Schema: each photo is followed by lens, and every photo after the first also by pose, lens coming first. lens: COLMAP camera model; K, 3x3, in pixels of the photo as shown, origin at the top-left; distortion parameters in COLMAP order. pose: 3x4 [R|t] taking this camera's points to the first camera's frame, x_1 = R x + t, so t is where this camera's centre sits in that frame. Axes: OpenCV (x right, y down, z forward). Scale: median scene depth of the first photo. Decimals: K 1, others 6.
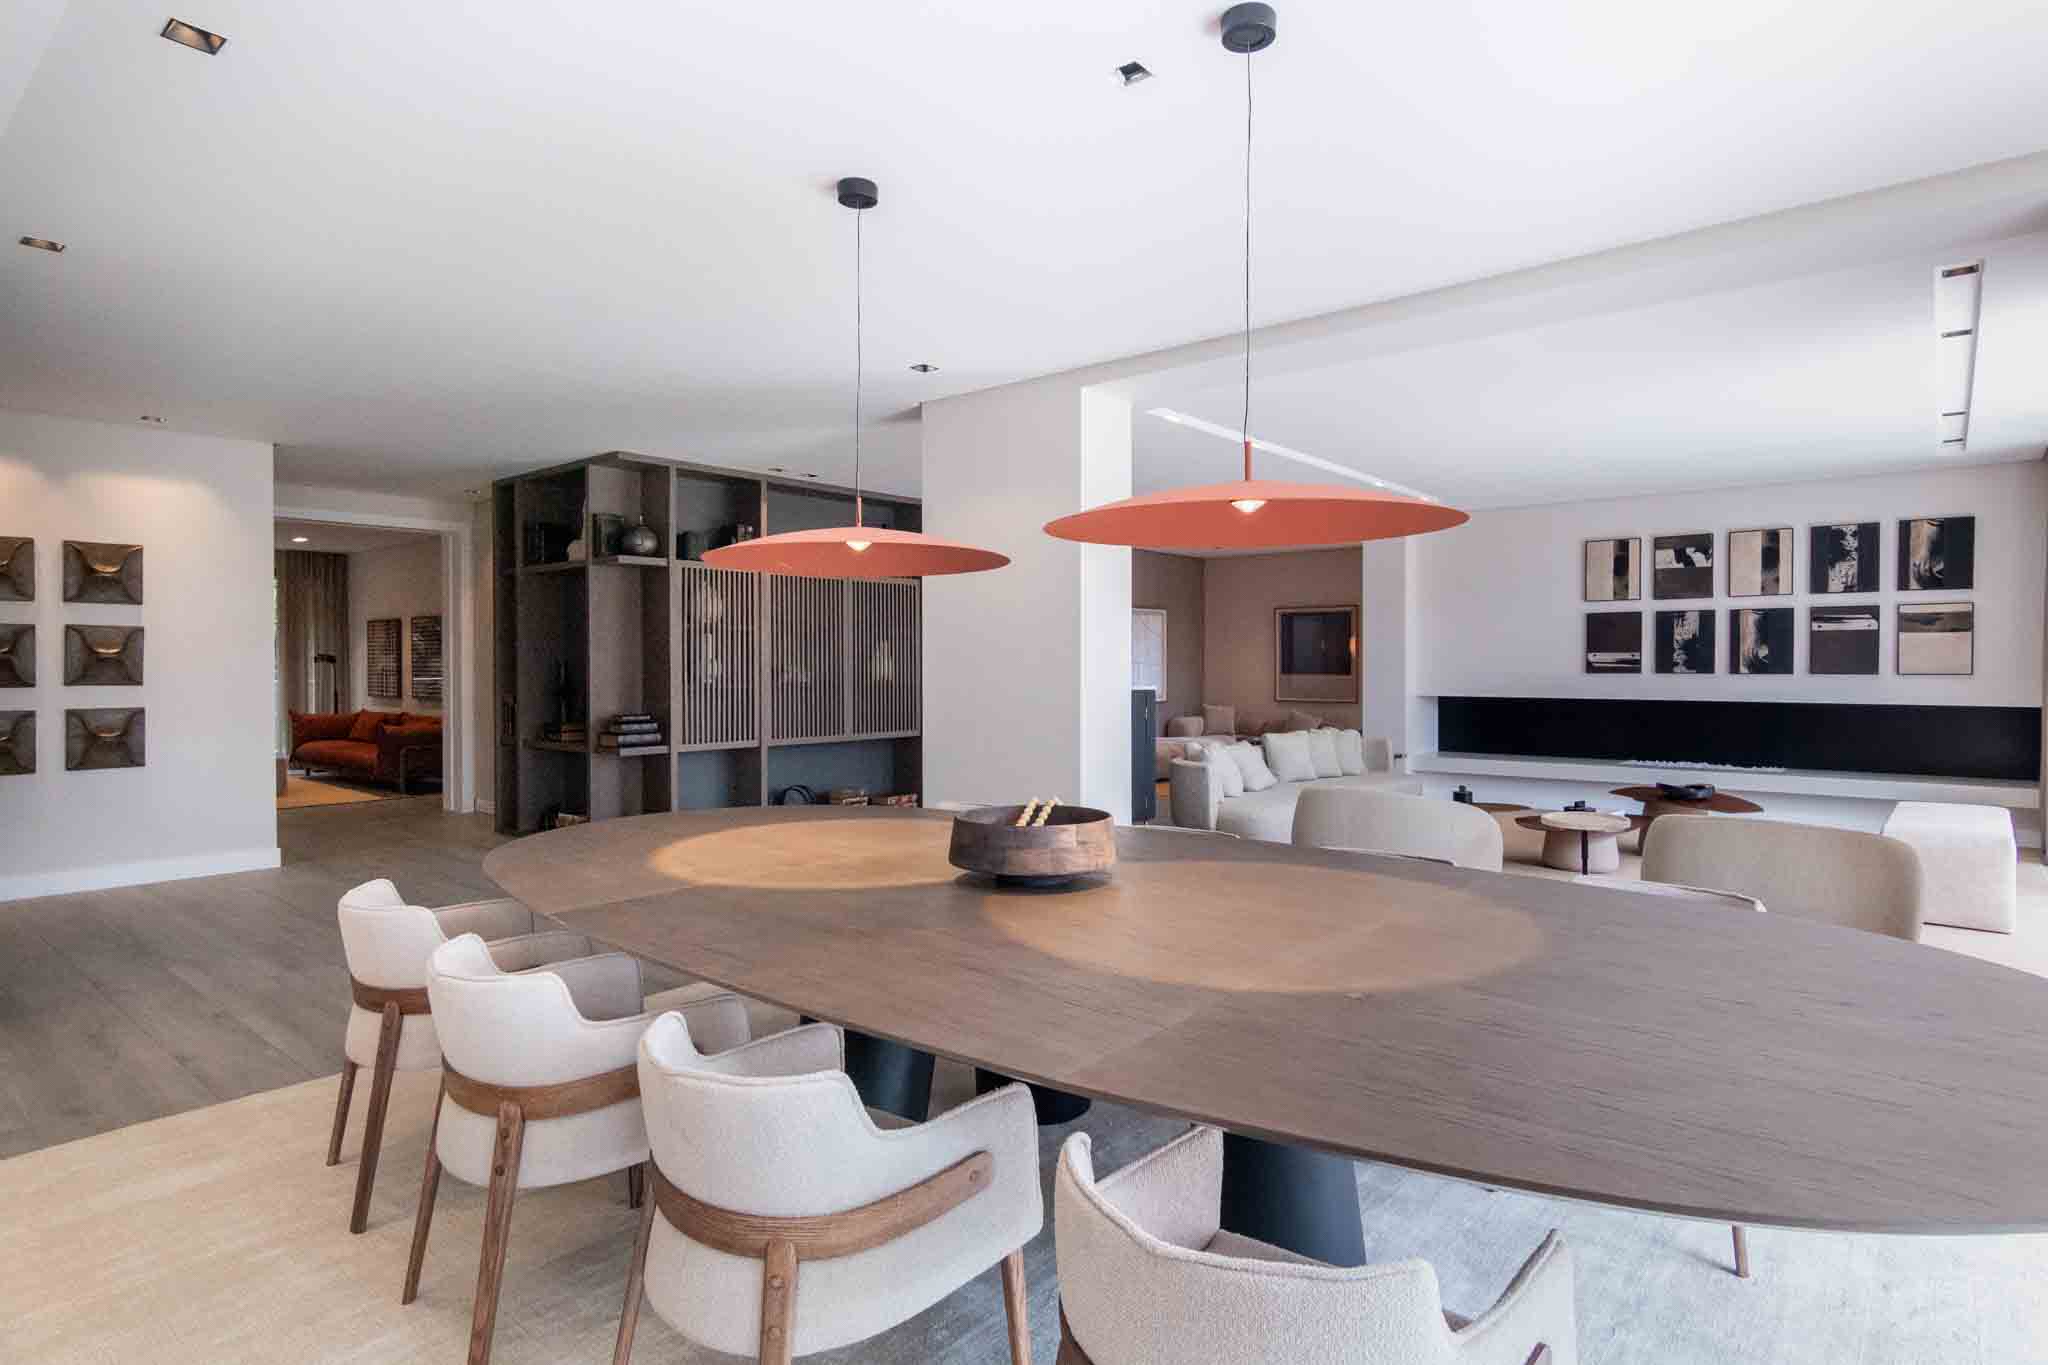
lens RADIAL K [[1067.7, 0, 1035.2], [0, 1067.7, 674.9], [0, 0, 1]] dist [0.004162, 0.002147]
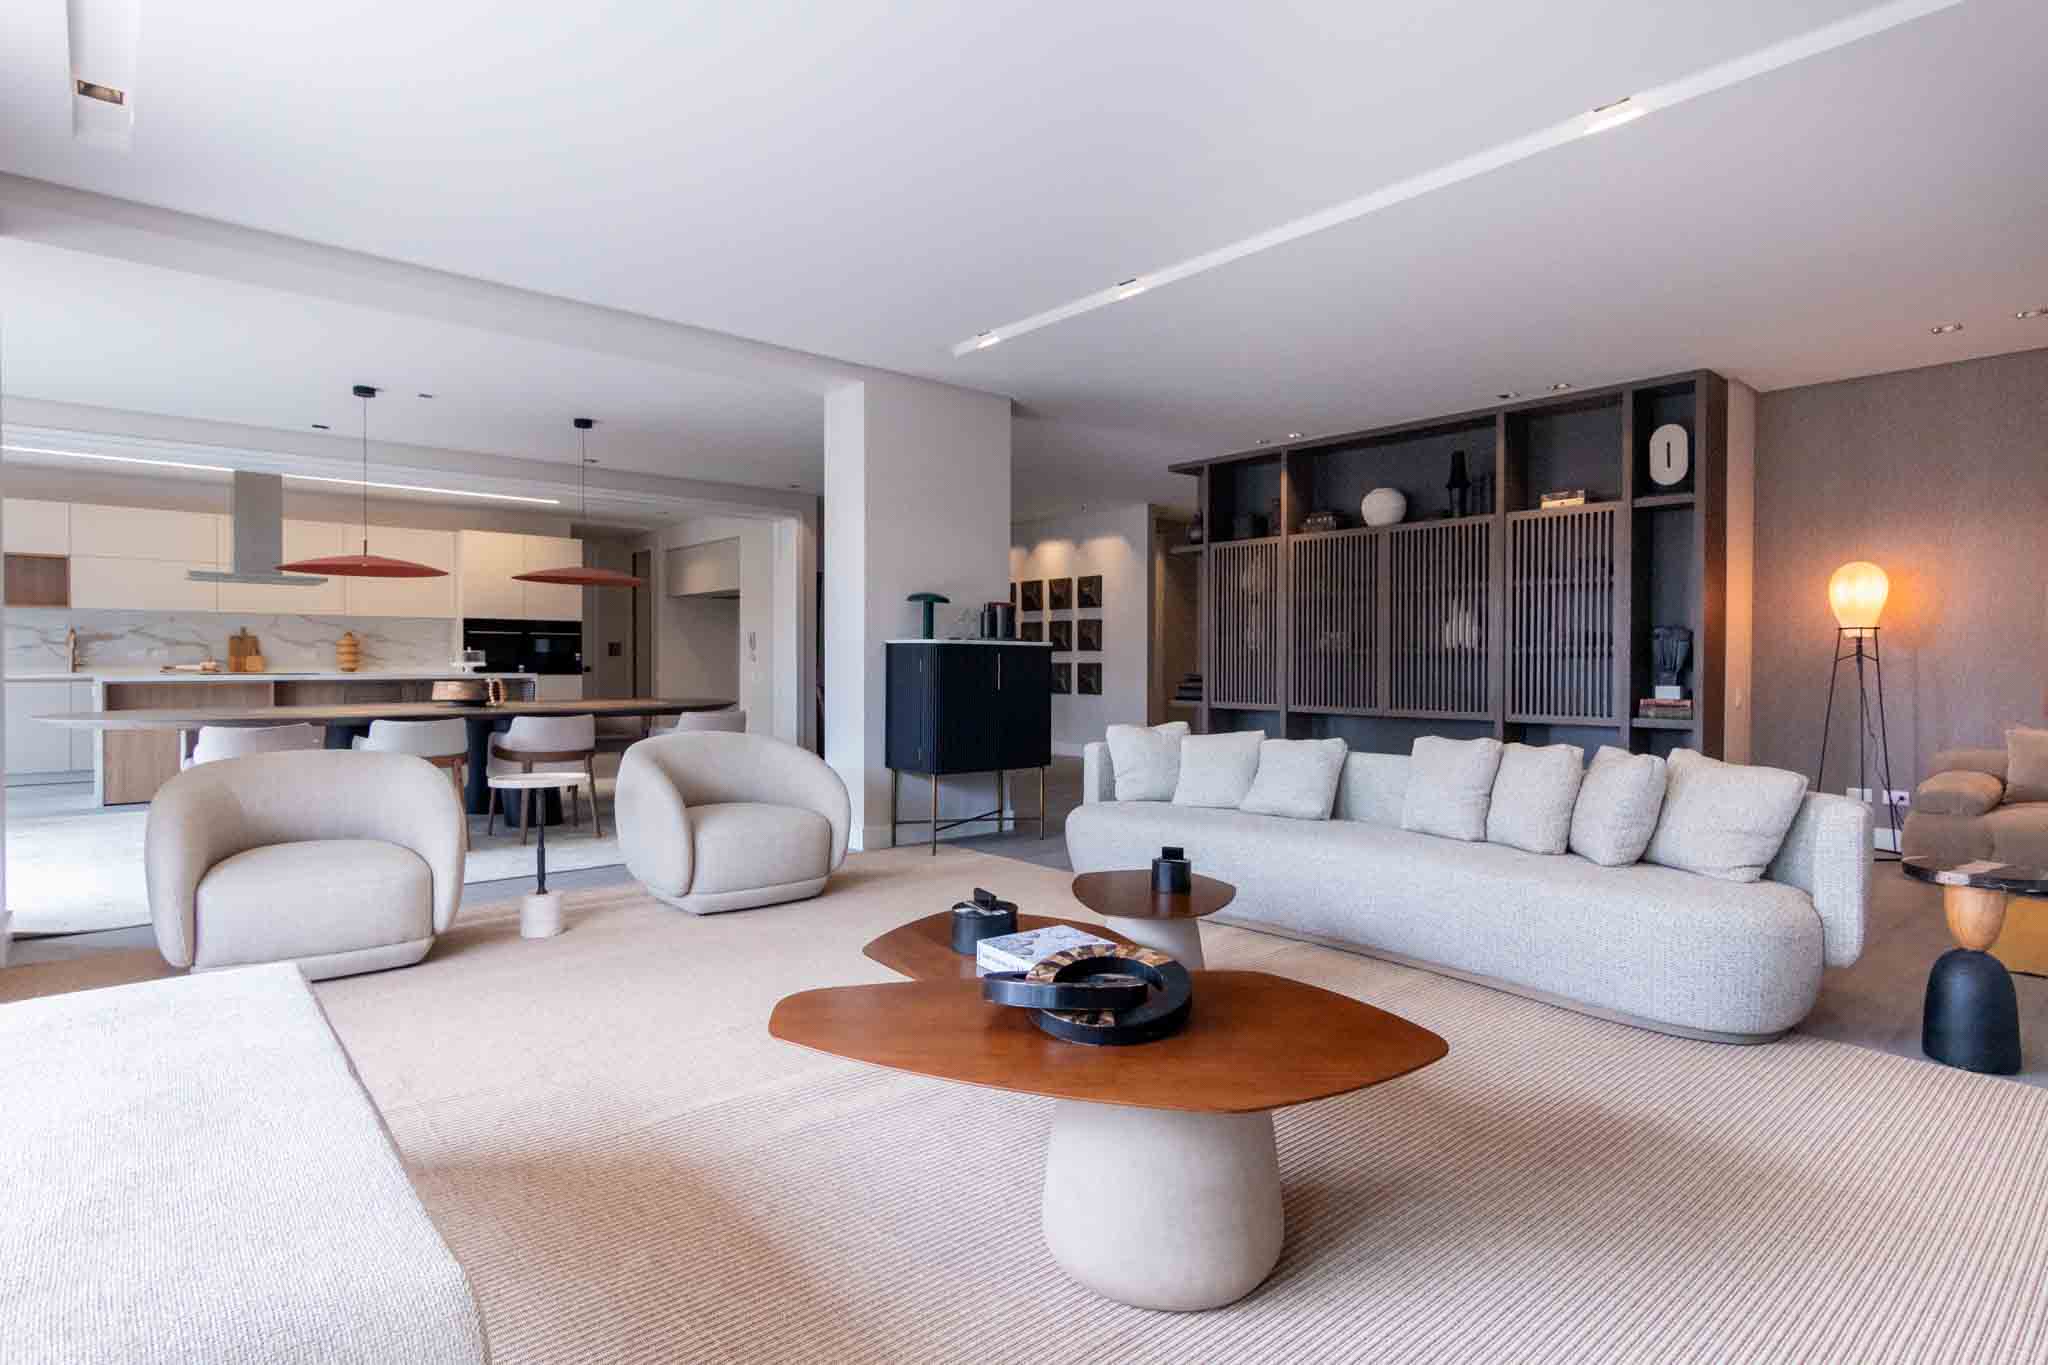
lens RADIAL K [[1047.3, 0, 1029.5], [0, 1047.3, 679.9], [0, 0, 1]] dist [0.000469, 0.003442]
pose [[-0.144155, 0.017144, -0.989407, 0.752967], [-0.013627, 0.999721, 0.019309, 0.020665], [0.989461, 0.016266, -0.143881, 0.874546]]
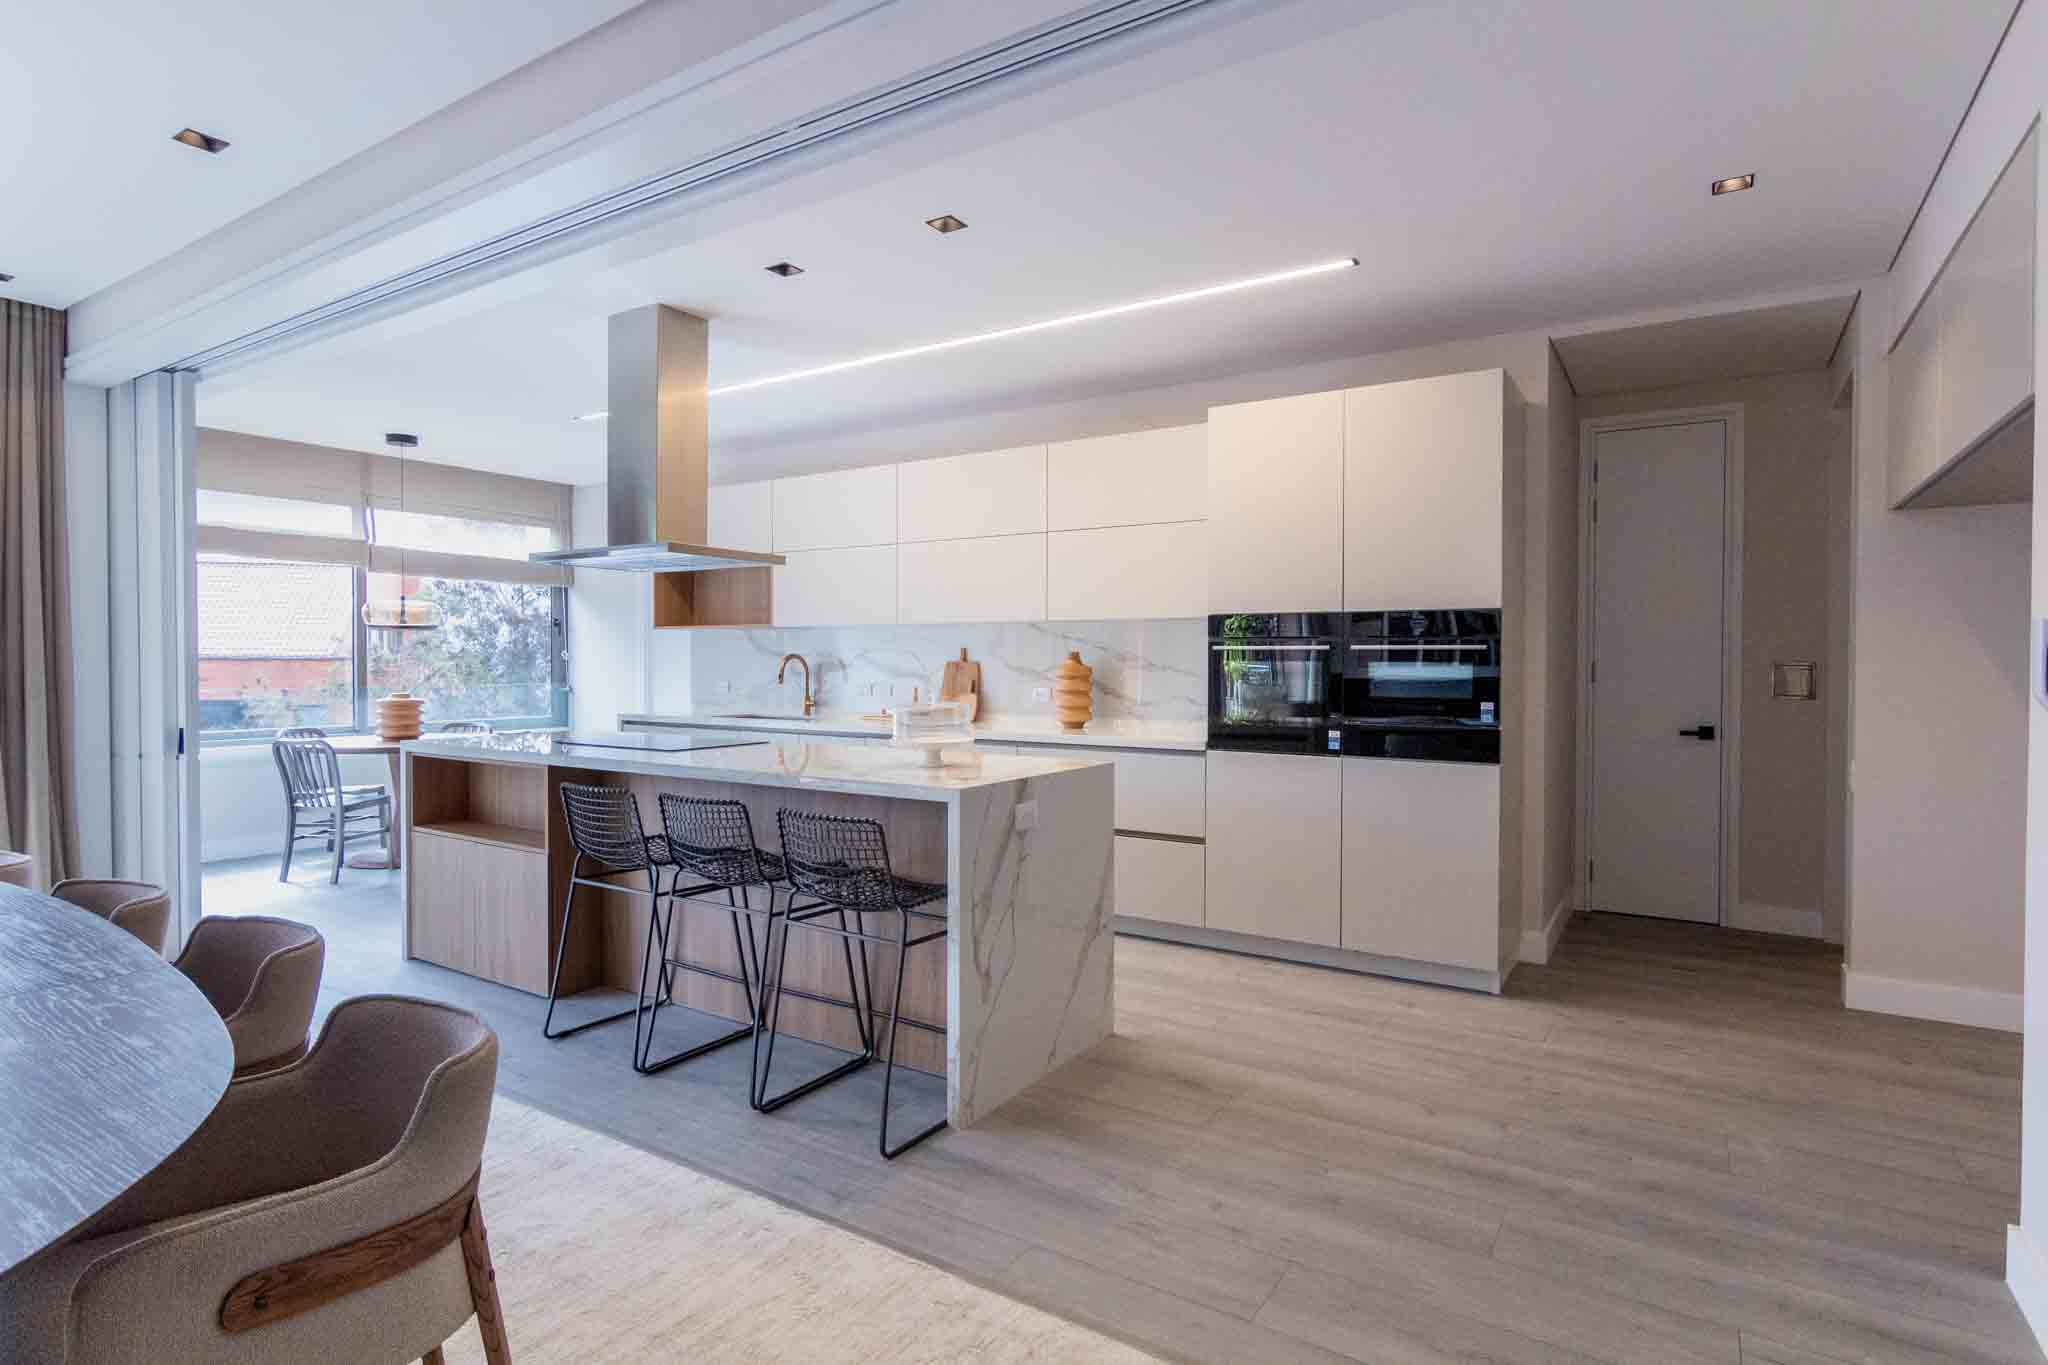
lens RADIAL K [[1047.3, 0, 1023.1], [0, 1047.3, 666.8], [0, 0, 1]] dist [0.000469, 0.003442]
pose [[-0.992253, -0.001456, -0.124227, -0.275623], [-0.003267, 0.999891, 0.014371, -0.001664], [0.124193, 0.014665, -0.992150, 0.524896]]
